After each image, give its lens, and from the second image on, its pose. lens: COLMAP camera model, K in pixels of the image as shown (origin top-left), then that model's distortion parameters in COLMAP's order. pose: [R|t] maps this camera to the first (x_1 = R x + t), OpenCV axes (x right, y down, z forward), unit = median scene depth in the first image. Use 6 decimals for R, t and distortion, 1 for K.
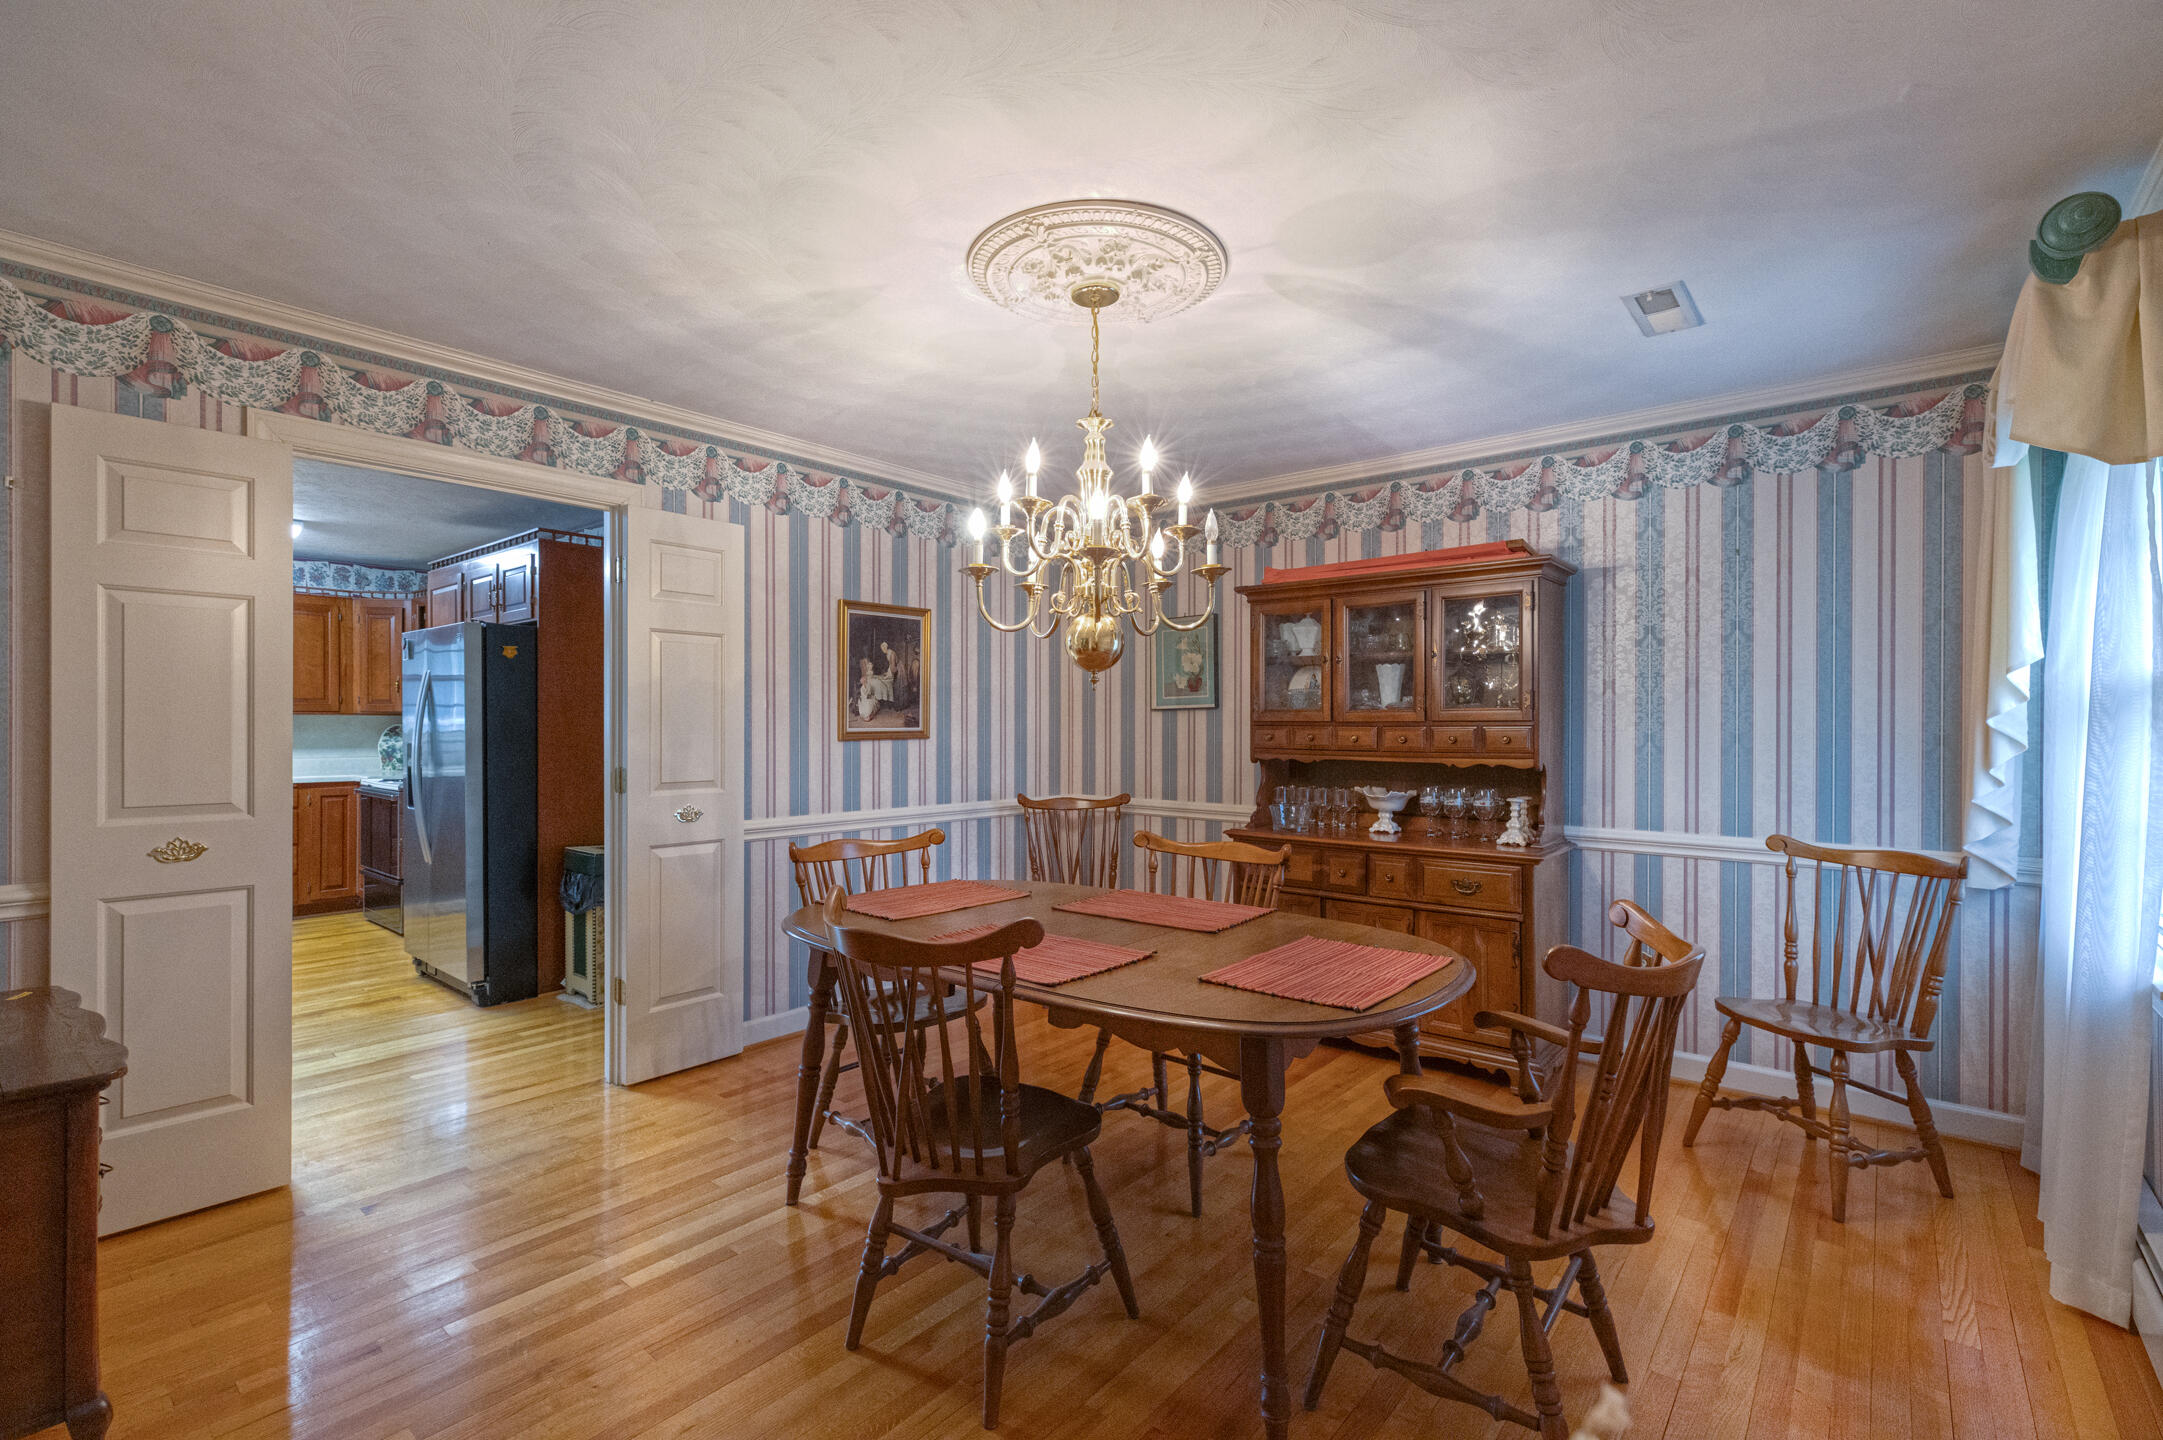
lens RADIAL K [[967.7, 0, 1080.7], [0, 967.7, 718.3], [0, 0, 1]] dist [0.007938, 0.000251]
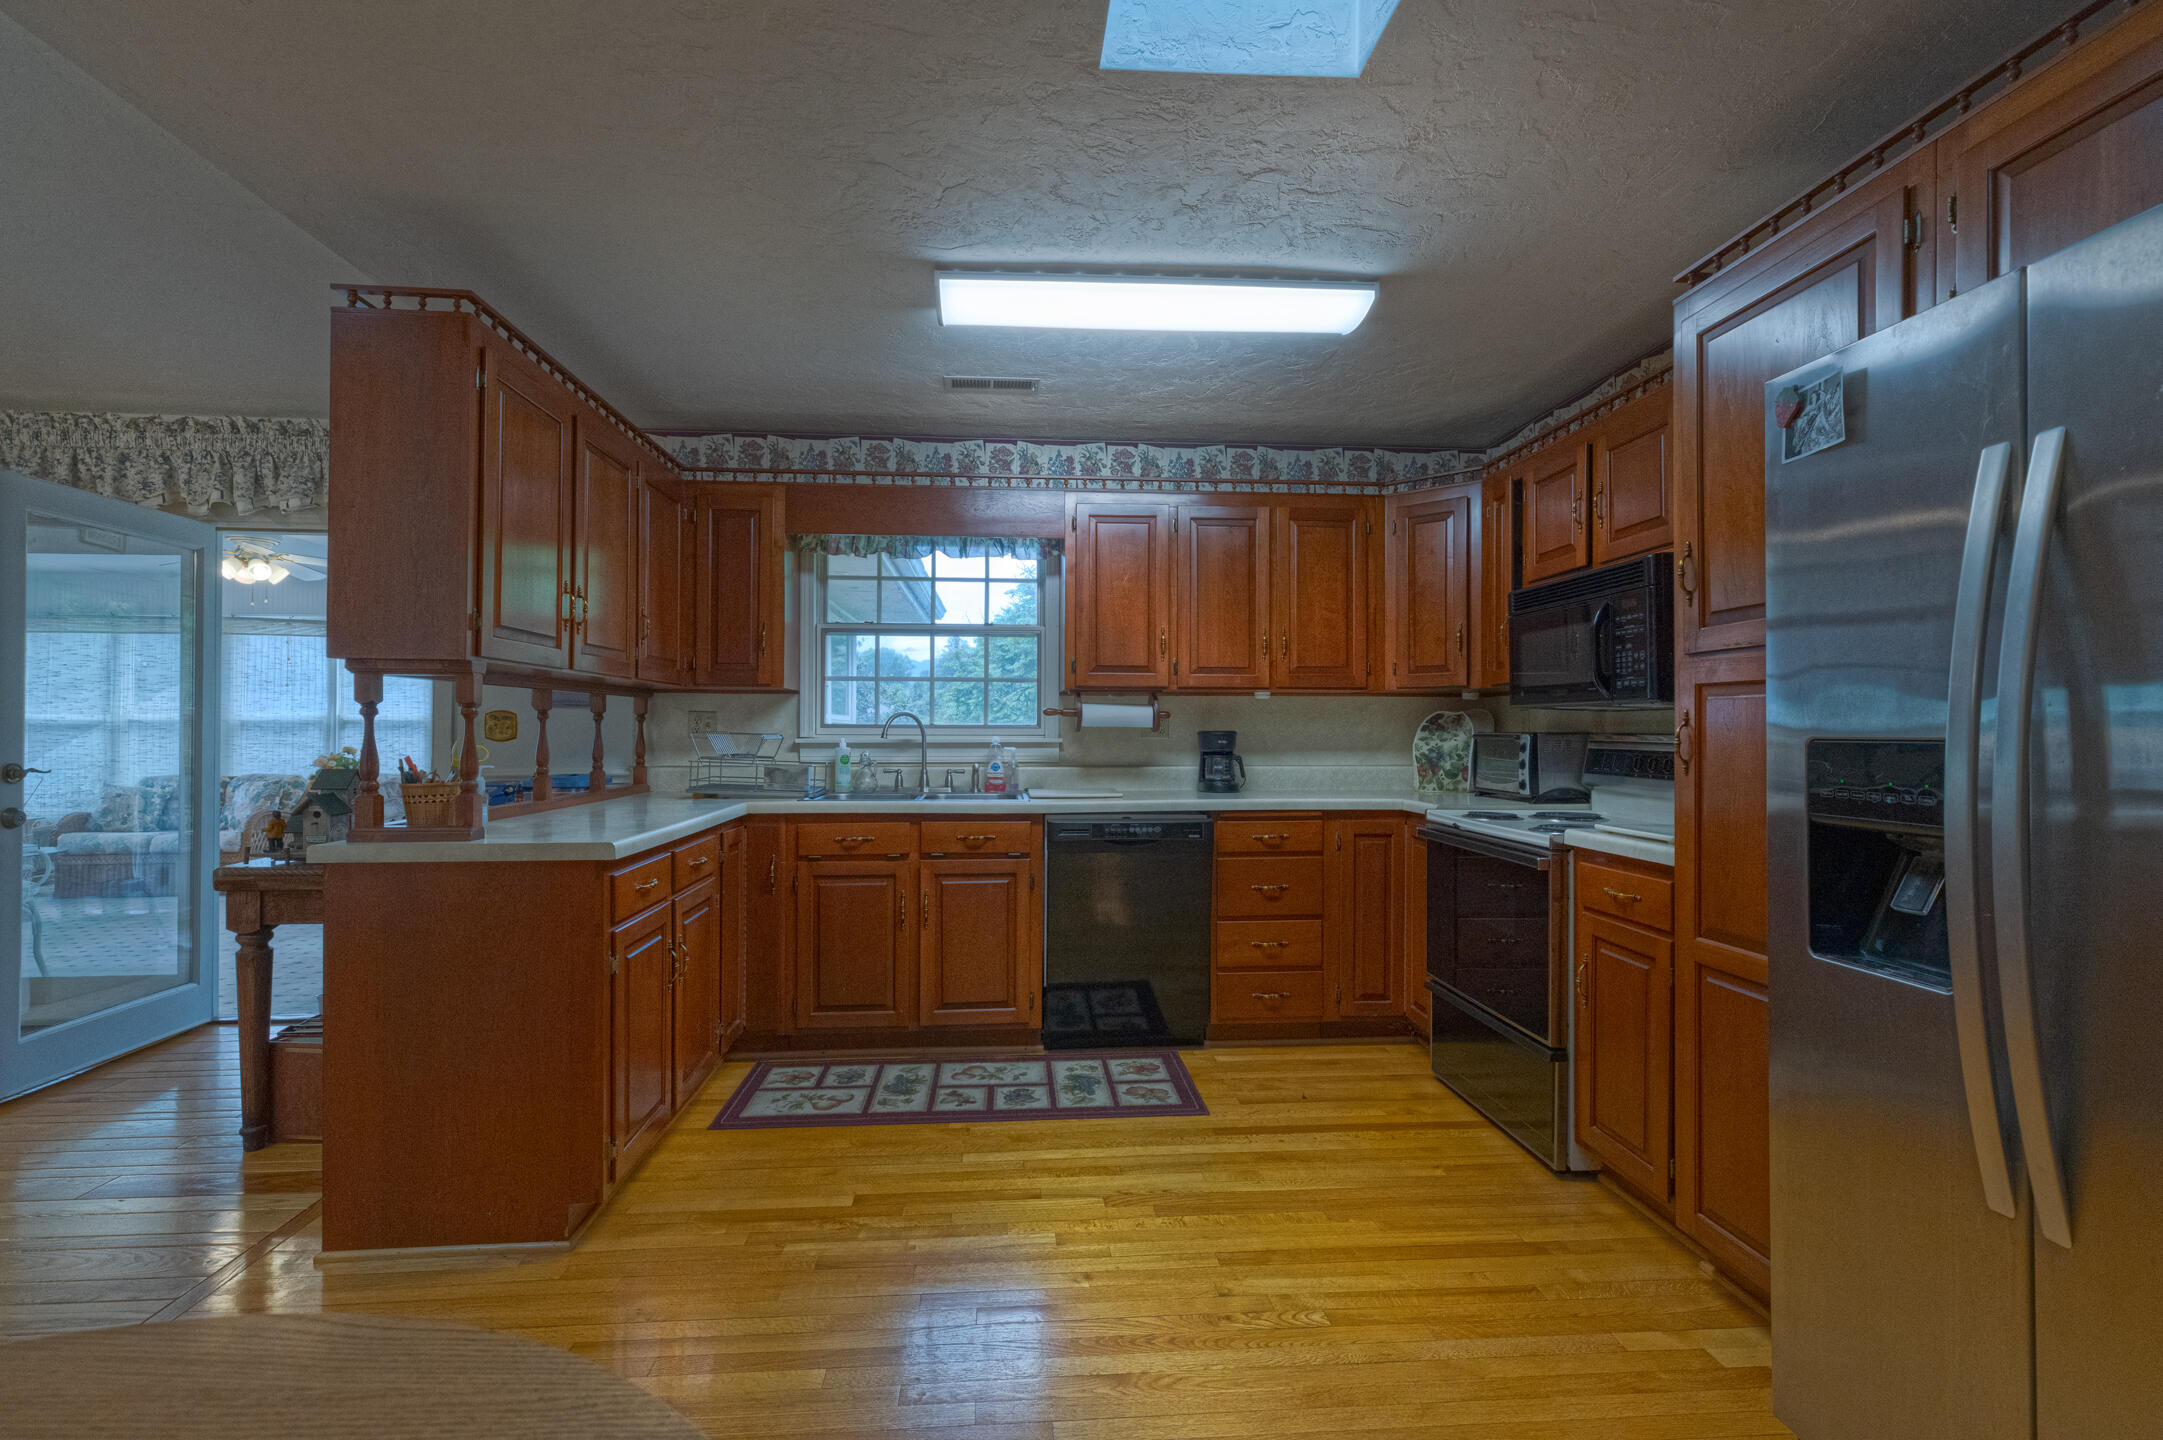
lens RADIAL K [[967.7, 0, 1070.7], [0, 967.7, 723.5], [0, 0, 1]] dist [0.007938, 0.000251]
pose [[0.694209, -0.002317, -0.719769, -0.459006], [0.000349, 0.999996, -0.002883, 0.016035], [0.719773, 0.001750, 0.694207, 0.456813]]
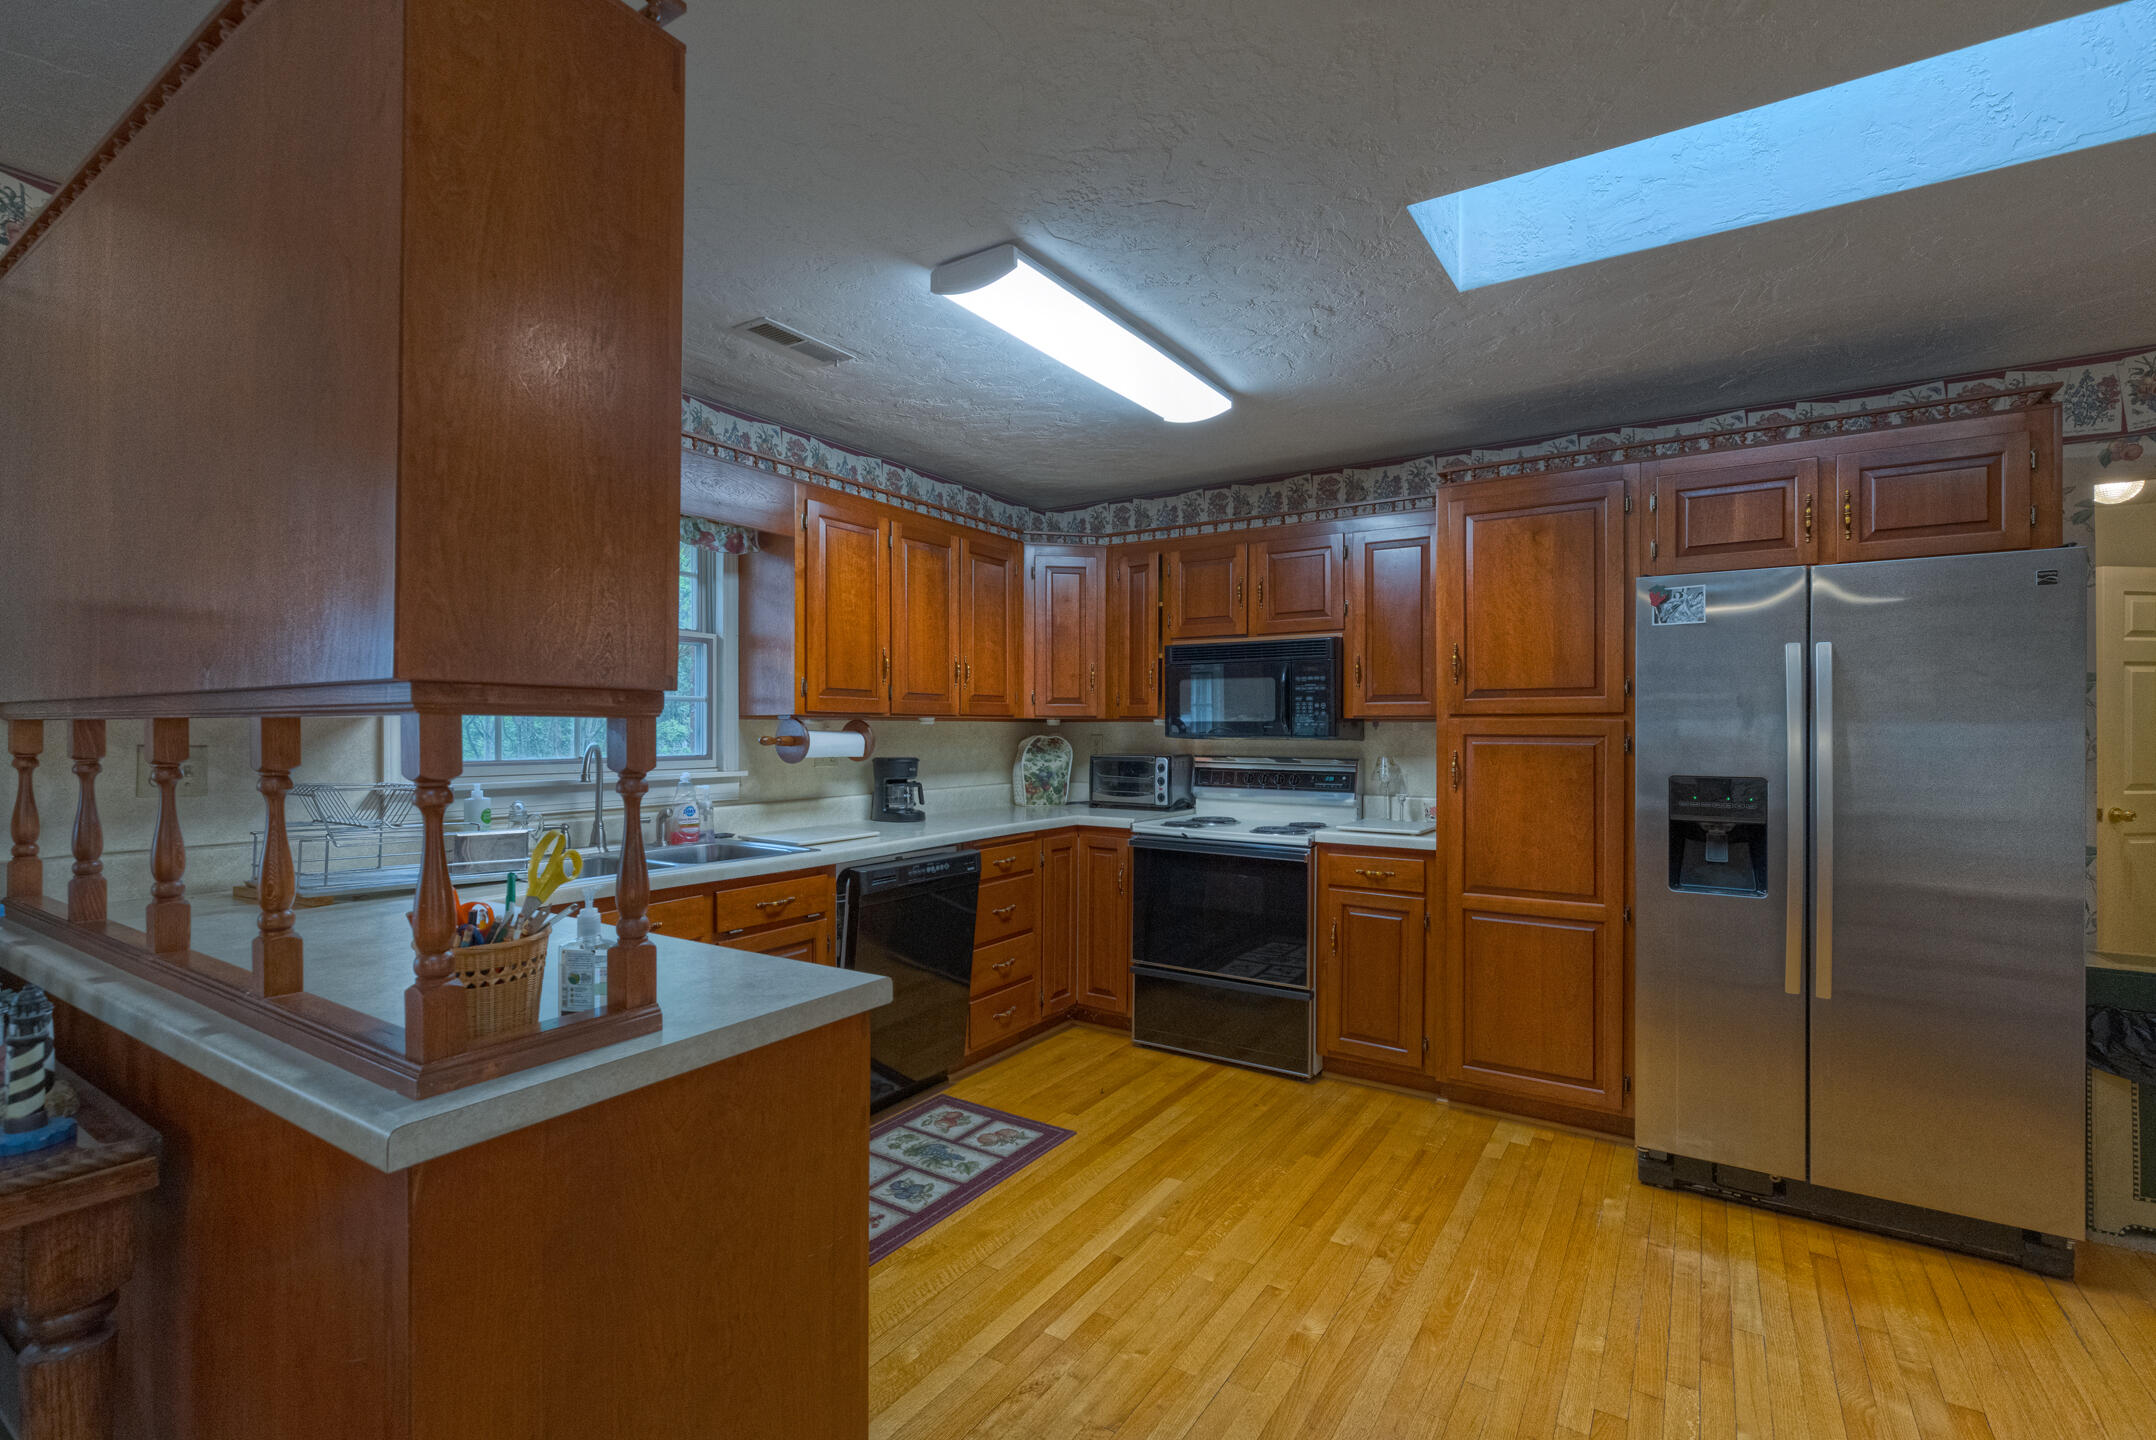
lens RADIAL K [[964.6, 0, 1066.3], [0, 964.6, 725.1], [0, 0, 1]] dist [0.007938, 0.000251]
pose [[0.993406, 0.003407, 0.114598, -0.793857], [-0.003470, 0.999994, 0.000346, -0.001063], [-0.114596, -0.000742, 0.993412, 0.353462]]
